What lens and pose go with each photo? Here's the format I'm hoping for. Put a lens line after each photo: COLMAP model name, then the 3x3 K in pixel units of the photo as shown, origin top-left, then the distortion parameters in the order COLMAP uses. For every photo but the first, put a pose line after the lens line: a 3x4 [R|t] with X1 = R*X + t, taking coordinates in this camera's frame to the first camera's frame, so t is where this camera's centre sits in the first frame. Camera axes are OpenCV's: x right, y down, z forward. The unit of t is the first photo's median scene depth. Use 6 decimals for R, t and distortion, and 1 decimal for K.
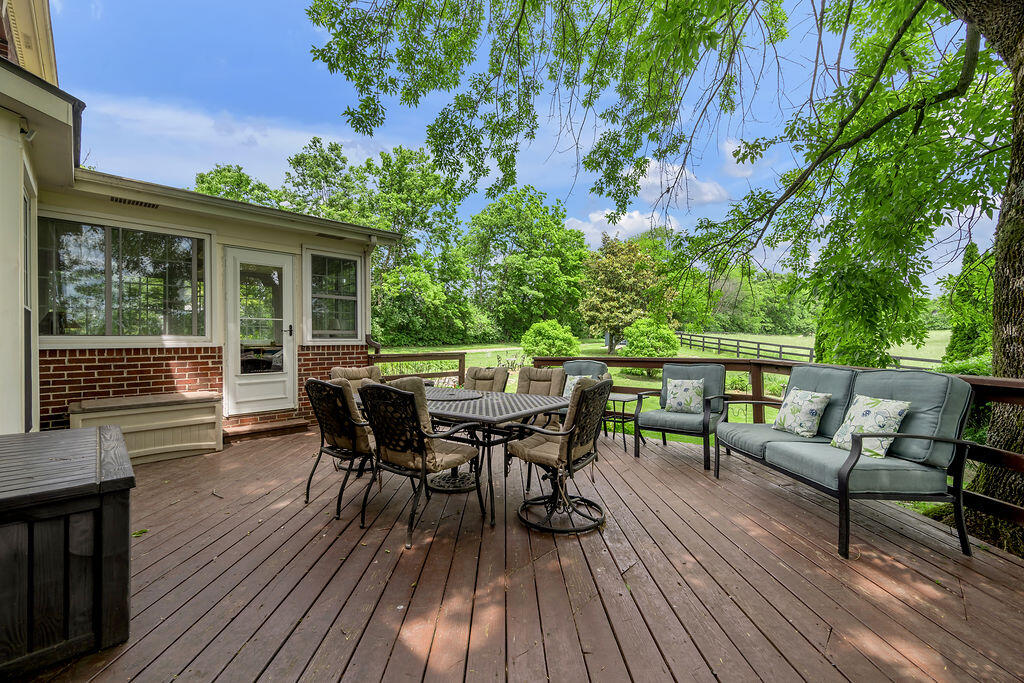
lens RADIAL K [[411.4, 0, 512.0], [0, 411.4, 341.5], [0, 0, 1]] dist [-0.000126, -0.000024]
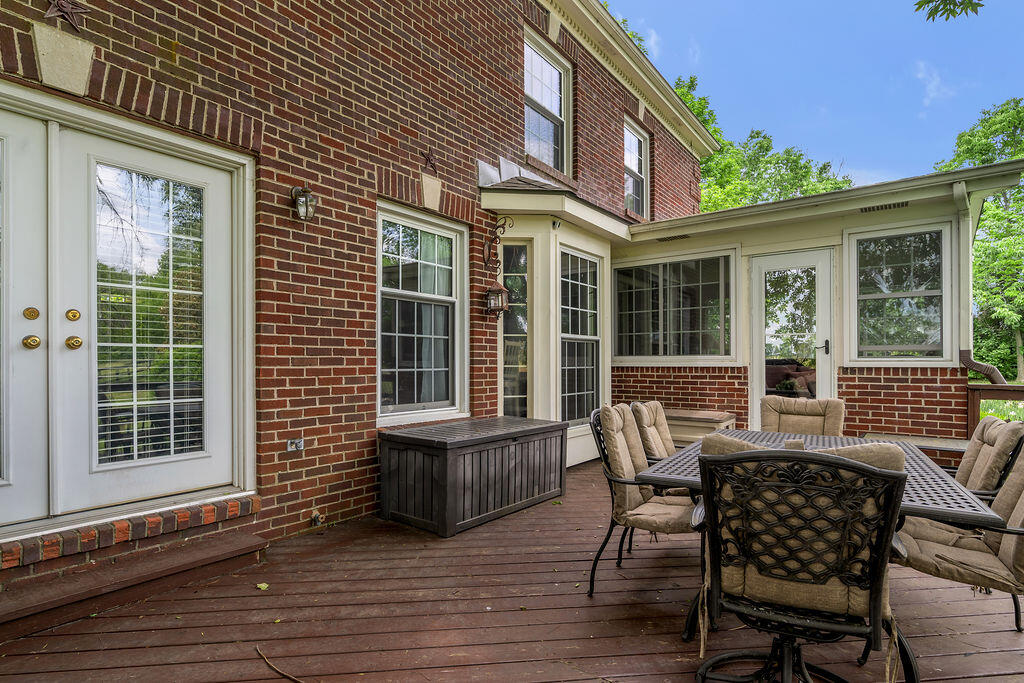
lens RADIAL K [[526.5, 0, 510.7], [0, 526.5, 361.2], [0, 0, 1]] dist [0.000901, 0.000026]
pose [[0.125523, 0.004962, -0.992078, 0.396088], [-0.000781, 0.999988, 0.004902, -0.005216], [0.992090, 0.000160, 0.125525, 0.319465]]
